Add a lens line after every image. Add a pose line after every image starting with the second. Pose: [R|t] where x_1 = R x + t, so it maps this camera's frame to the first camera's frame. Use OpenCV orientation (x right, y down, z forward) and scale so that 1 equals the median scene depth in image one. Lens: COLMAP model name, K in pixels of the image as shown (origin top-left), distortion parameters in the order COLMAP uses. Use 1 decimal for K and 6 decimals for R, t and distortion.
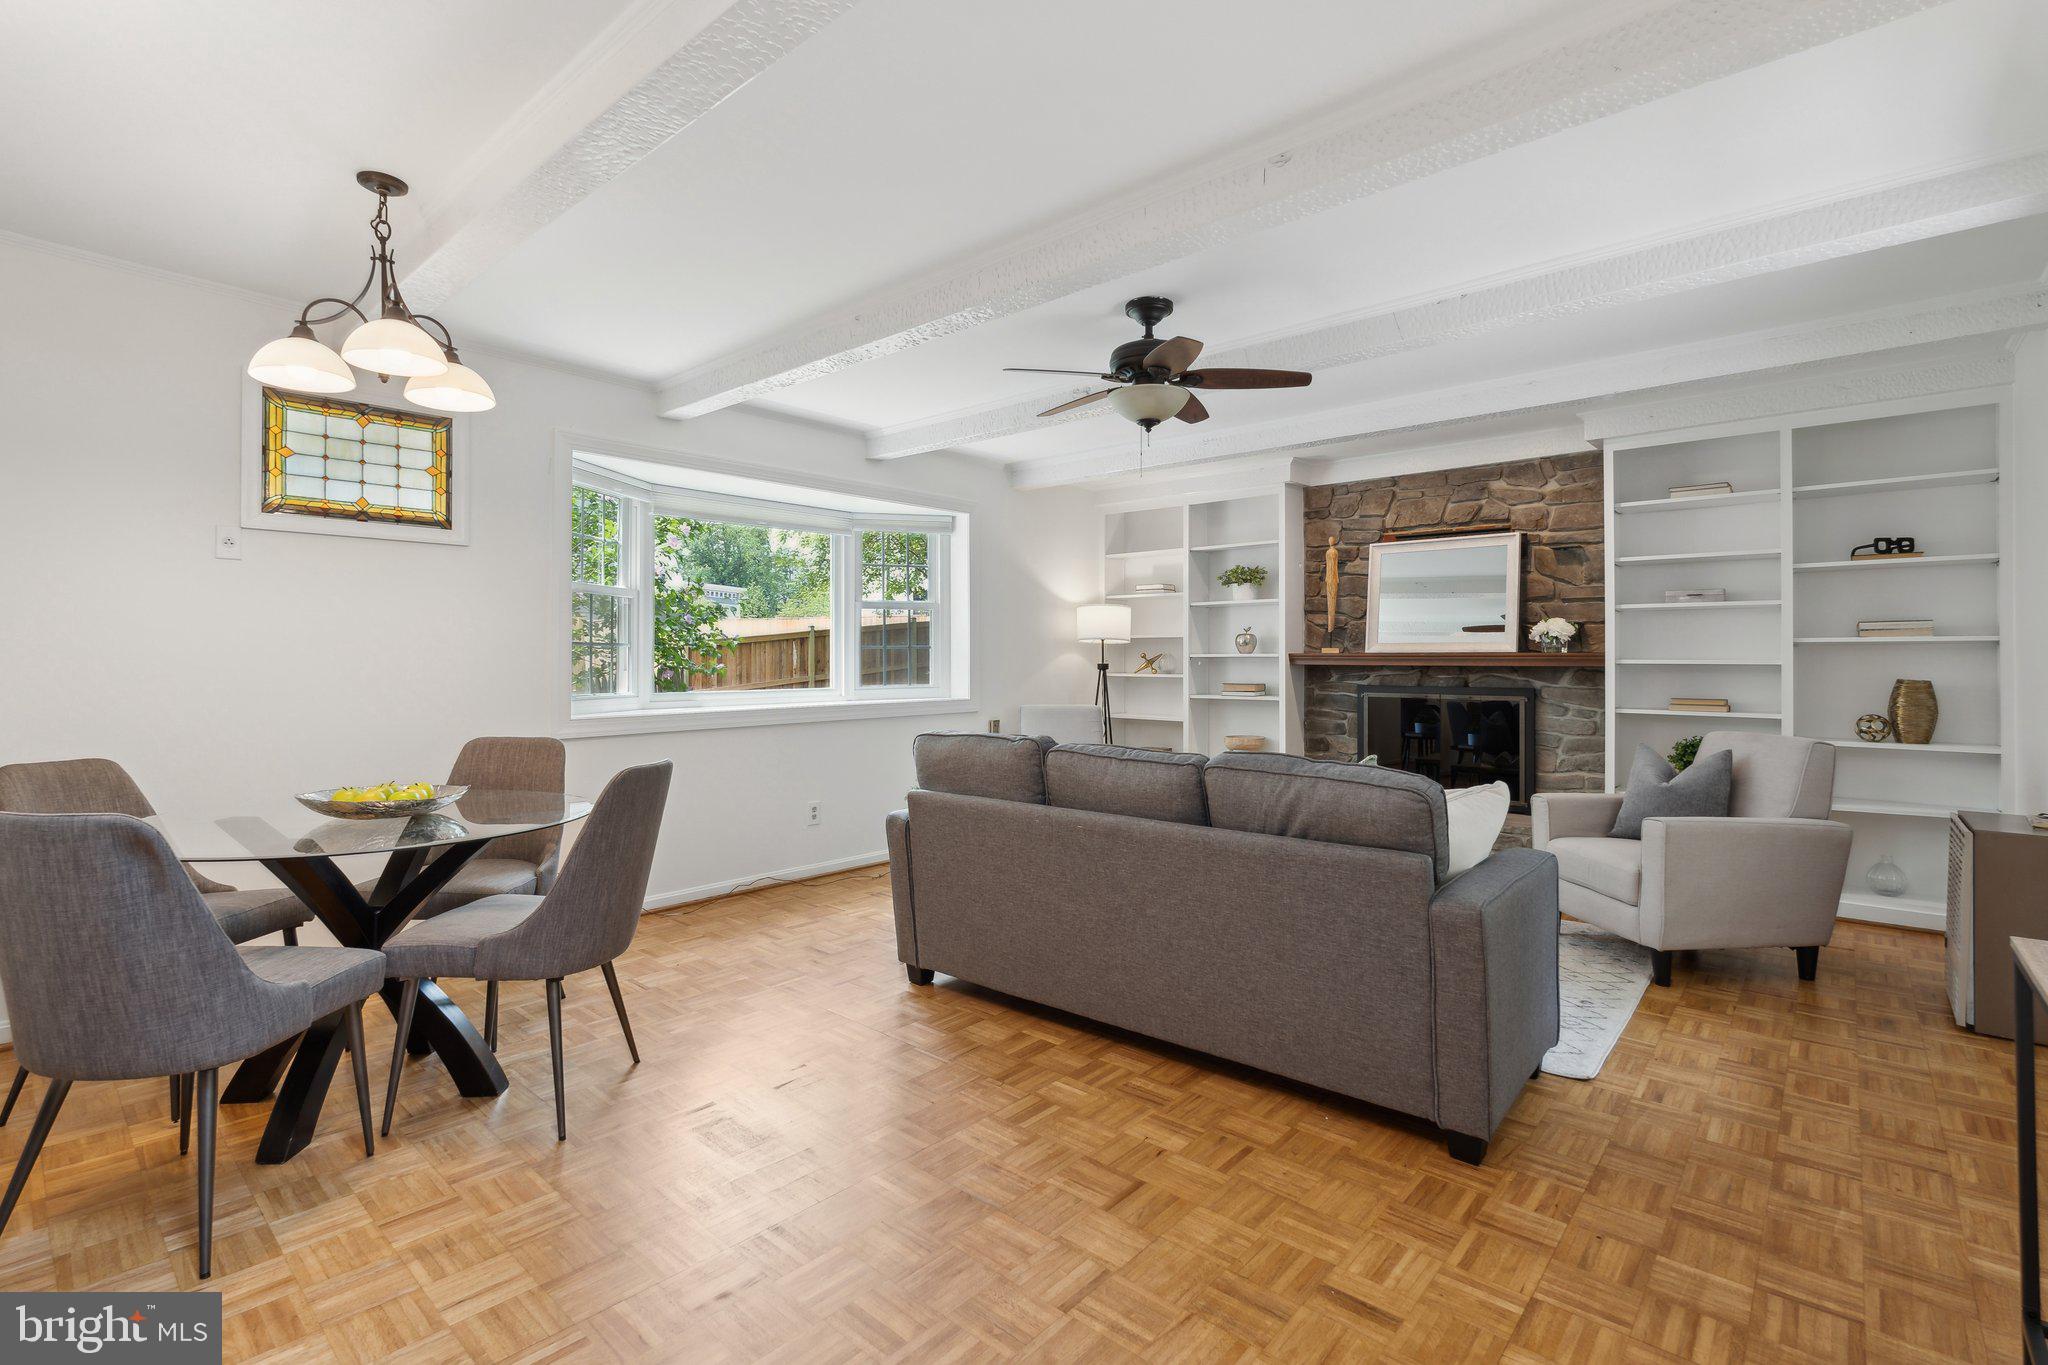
lens RADIAL K [[923.2, 0, 1022.8], [0, 923.2, 655.3], [0, 0, 1]] dist [-0.000721, 0.000477]
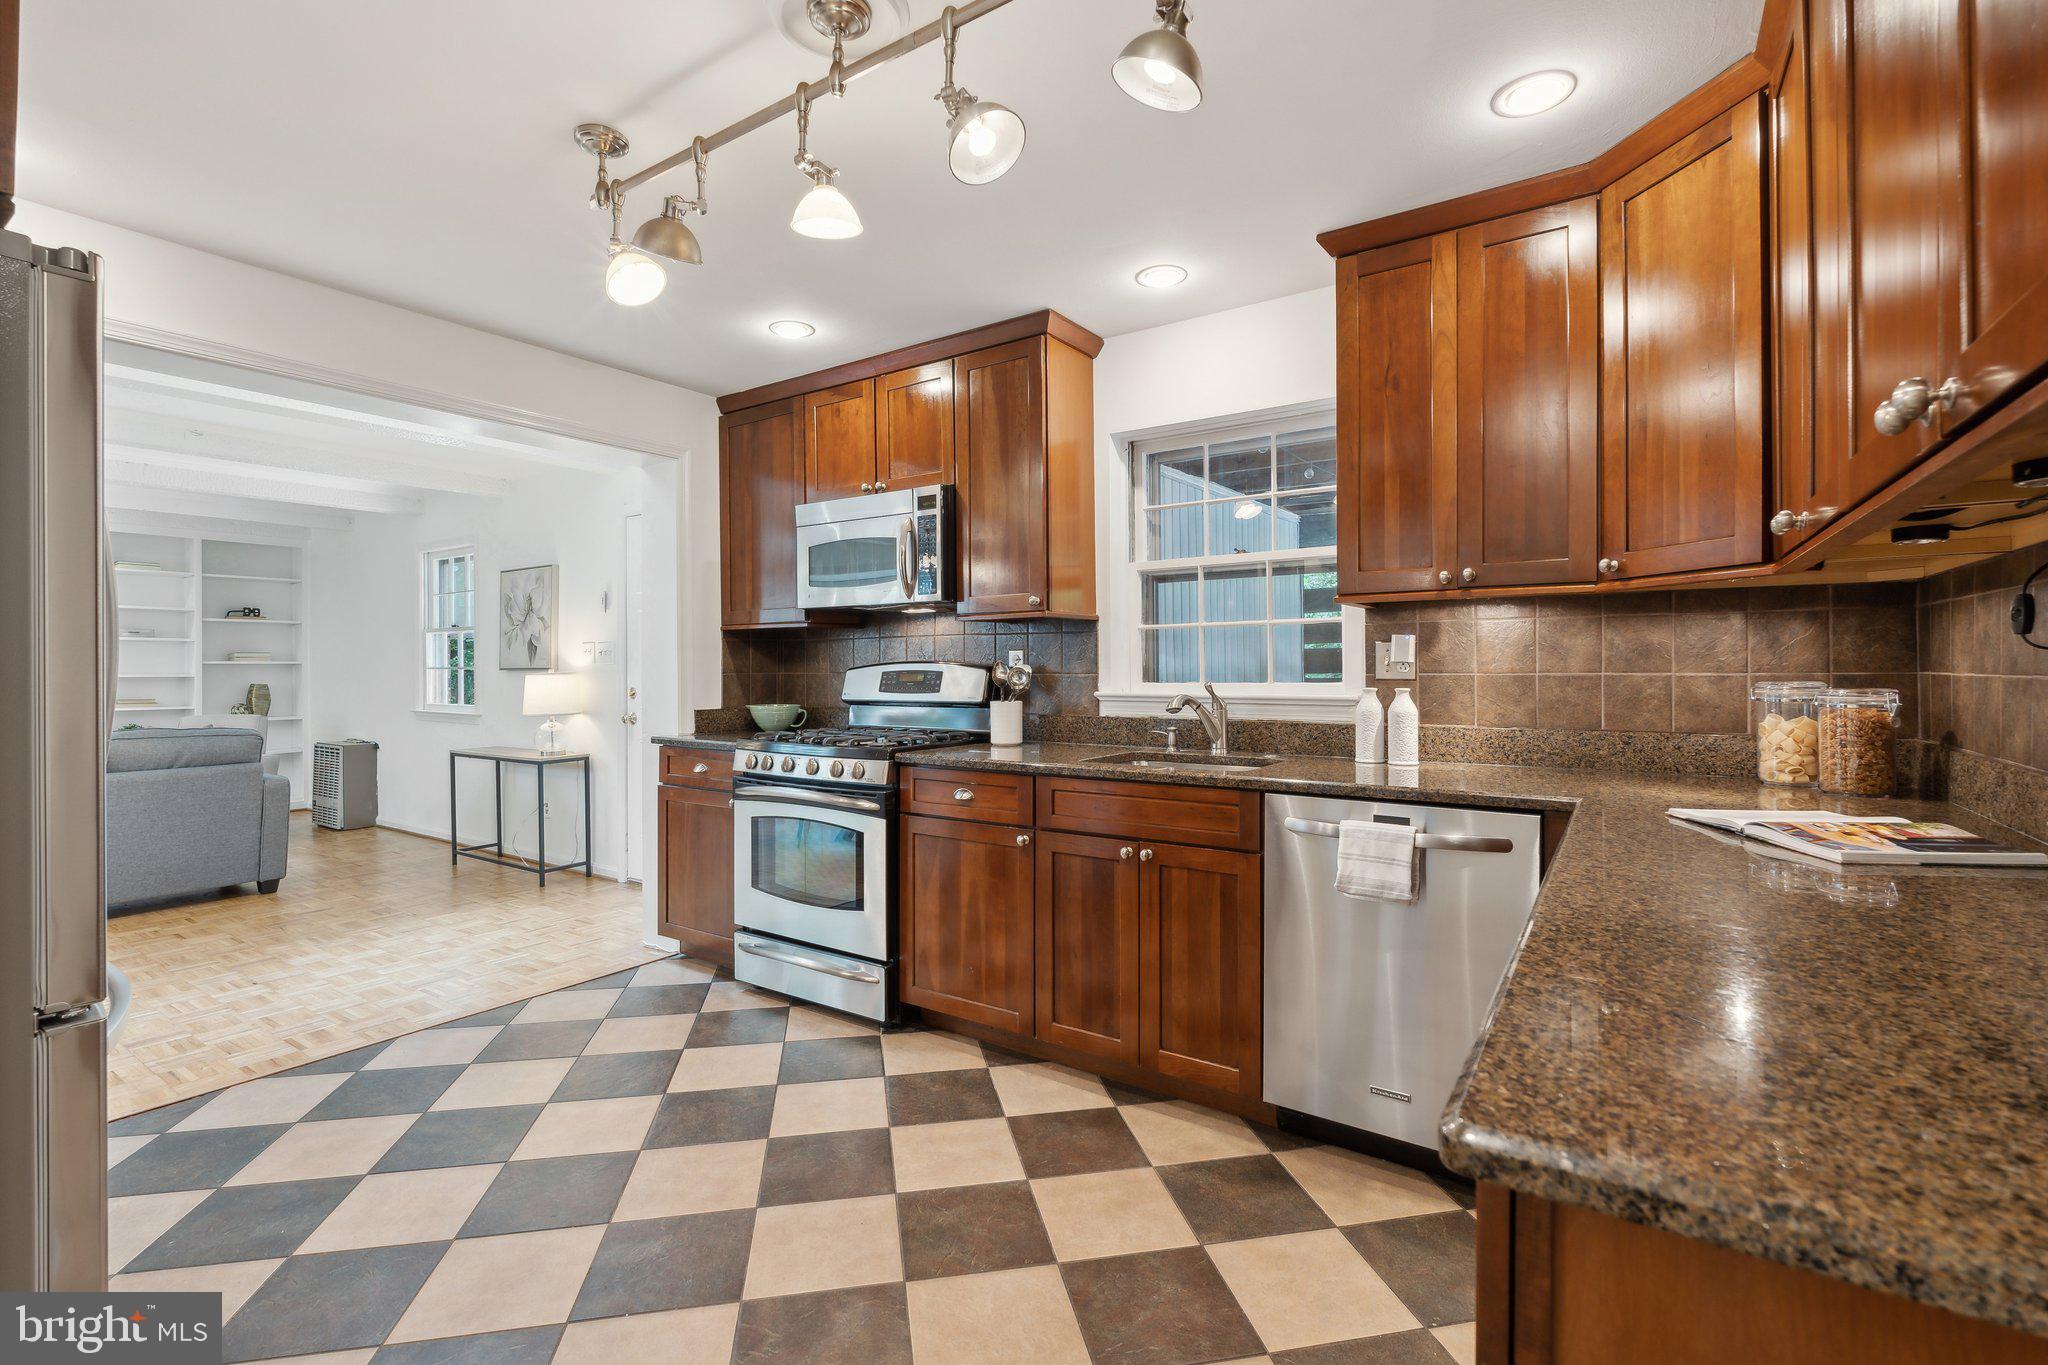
lens RADIAL K [[923.2, 0, 1022.8], [0, 923.2, 655.3], [0, 0, 1]] dist [-0.000721, 0.000477]
pose [[-0.126859, 0.008244, 0.991886, -0.878664], [-0.001946, 0.999961, -0.008560, -0.014506], [-0.991919, -0.003017, -0.126838, -0.248508]]
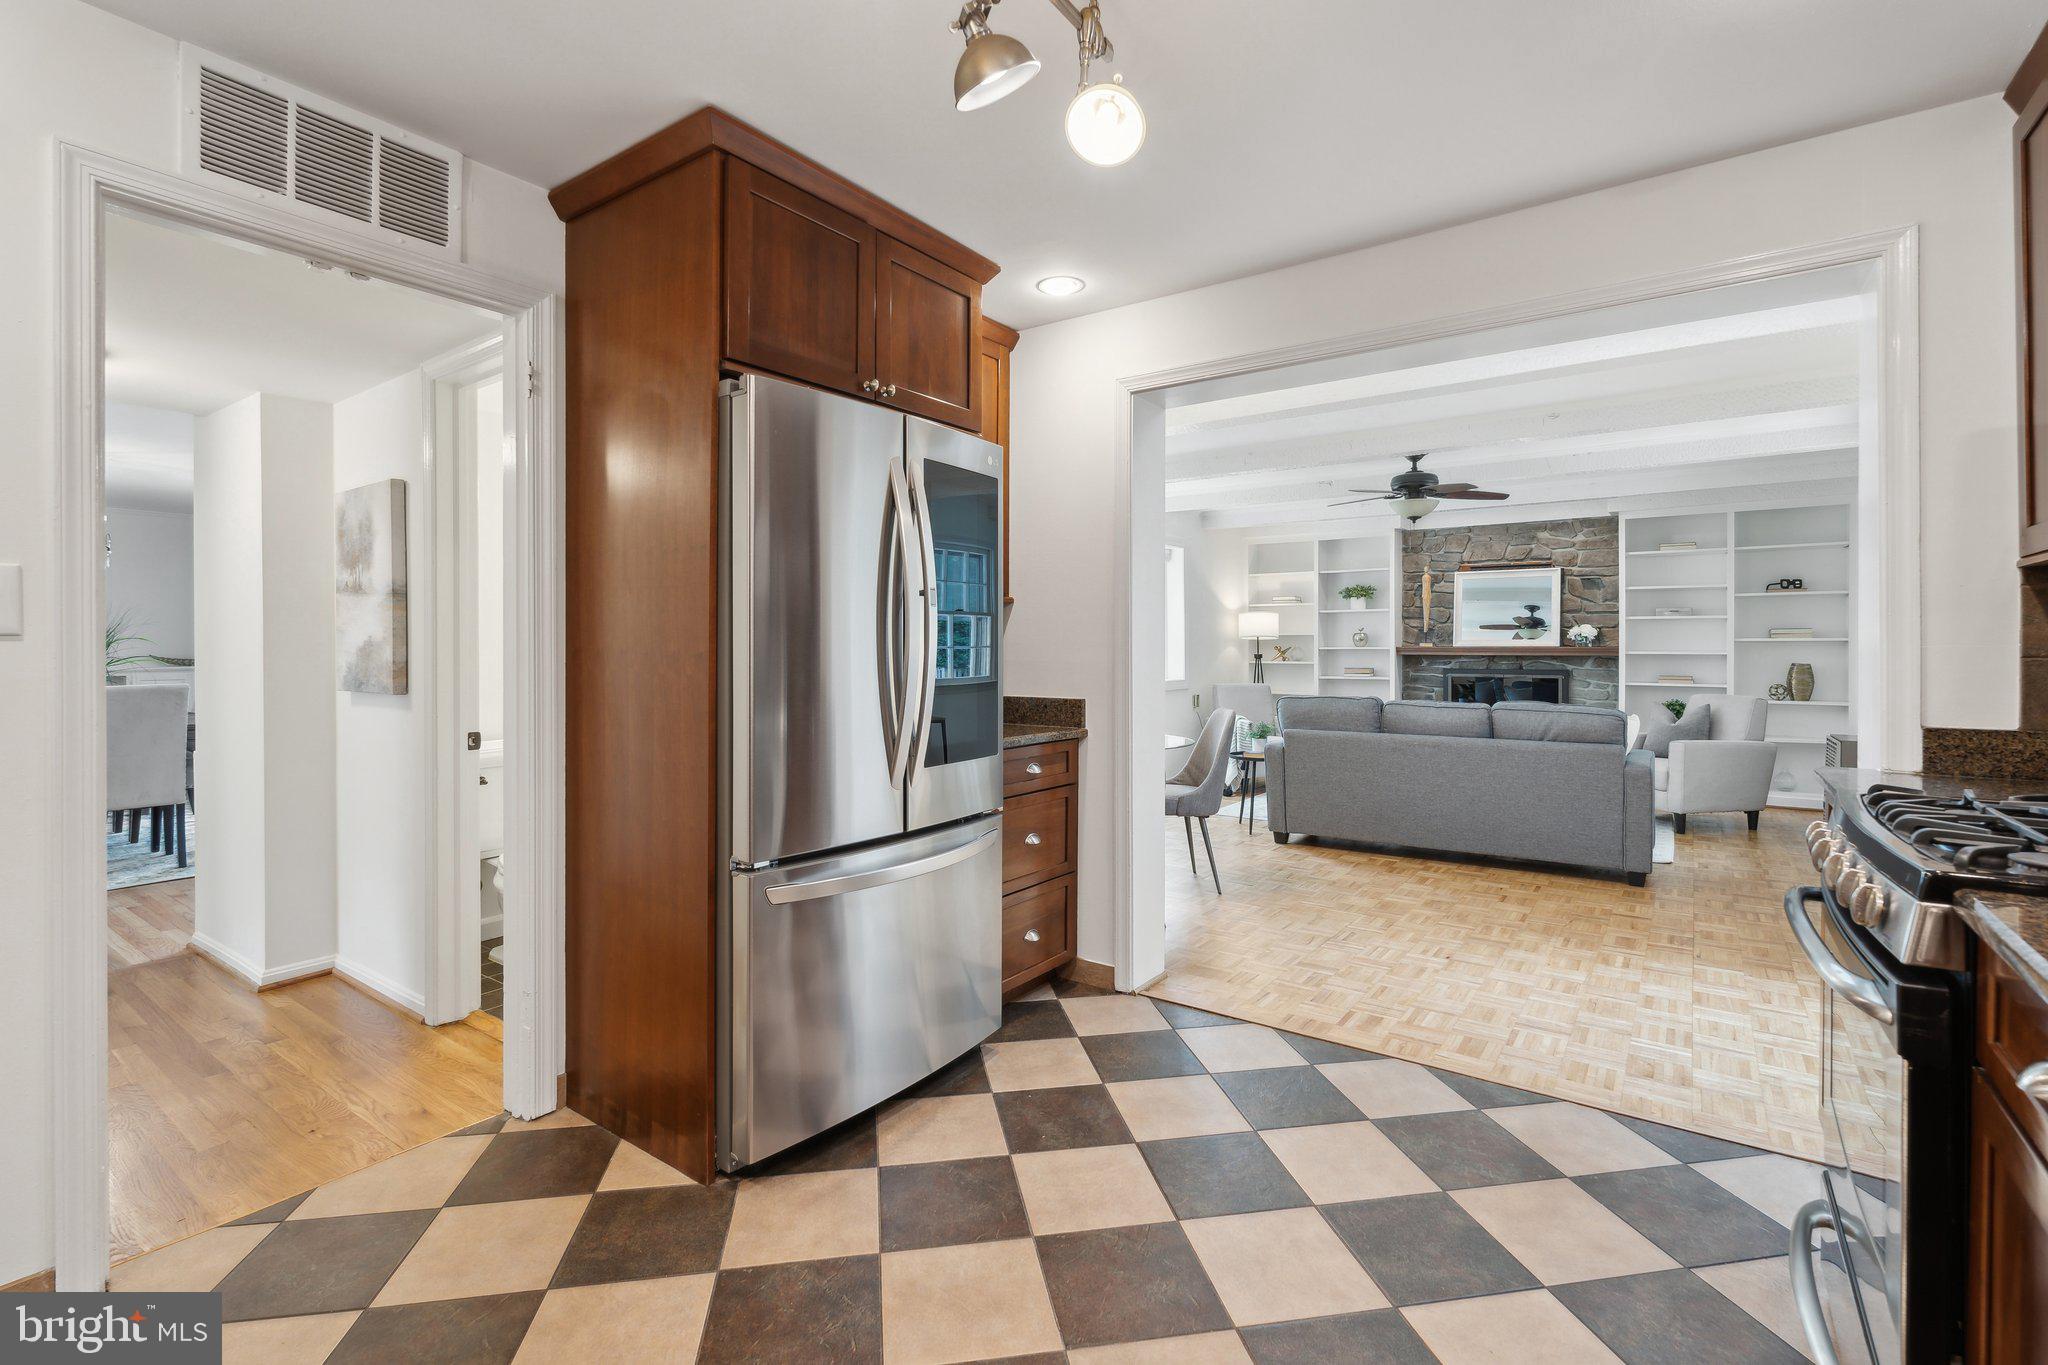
lens RADIAL K [[923.2, 0, 1022.8], [0, 923.2, 655.3], [0, 0, 1]] dist [-0.000721, 0.000477]
pose [[0.994578, -0.003483, 0.103935, -0.502967], [0.001941, 0.999887, 0.014934, -0.012841], [-0.103976, -0.014652, 0.994472, -0.426604]]
